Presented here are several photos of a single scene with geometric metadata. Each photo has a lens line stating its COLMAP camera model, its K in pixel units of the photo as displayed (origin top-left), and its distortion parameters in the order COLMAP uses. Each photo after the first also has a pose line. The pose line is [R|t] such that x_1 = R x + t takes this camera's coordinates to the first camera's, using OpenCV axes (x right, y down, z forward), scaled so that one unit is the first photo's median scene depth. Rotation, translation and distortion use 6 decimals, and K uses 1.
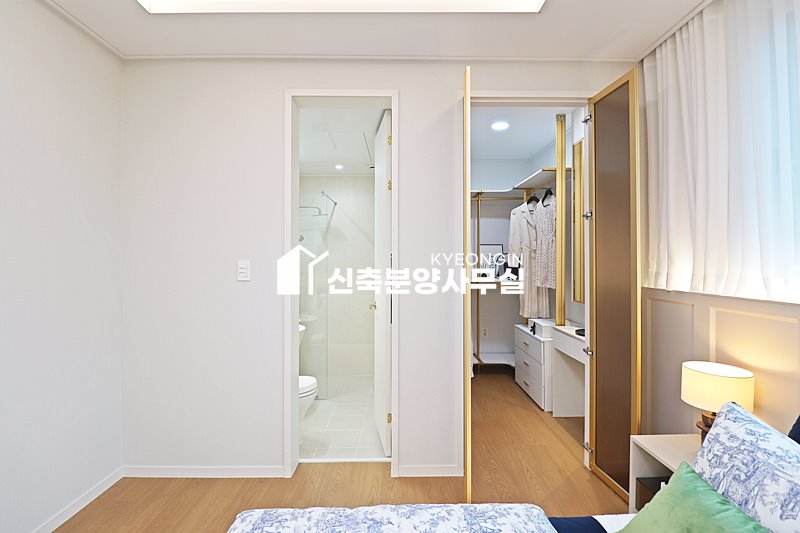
lens RADIAL K [[369.7, 0, 401.8], [0, 369.7, 262.9], [0, 0, 1]] dist [-0.016941, -0.004710]
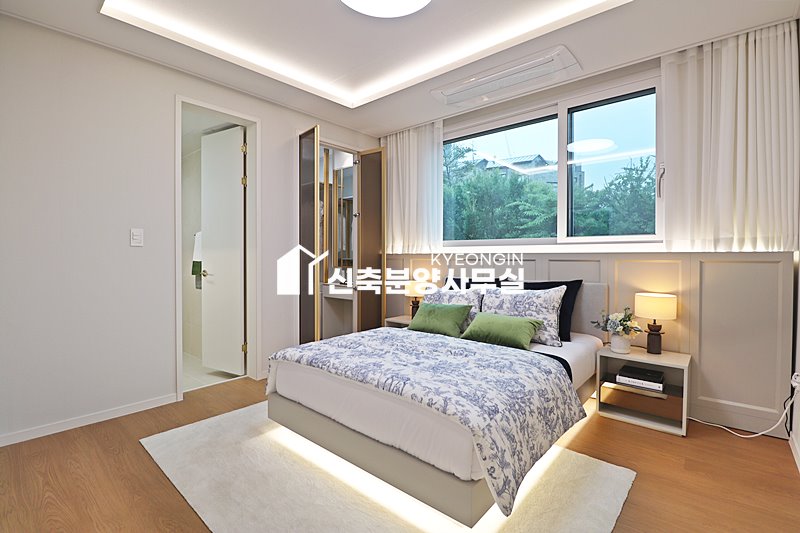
lens RADIAL K [[369.7, 0, 399.1], [0, 369.7, 263.8], [0, 0, 1]] dist [-0.016941, -0.004710]
pose [[0.664919, -0.013257, 0.746798, -0.622489], [-0.000444, 0.999835, 0.018145, 0.069265], [-0.746916, -0.012397, 0.664803, -0.333478]]
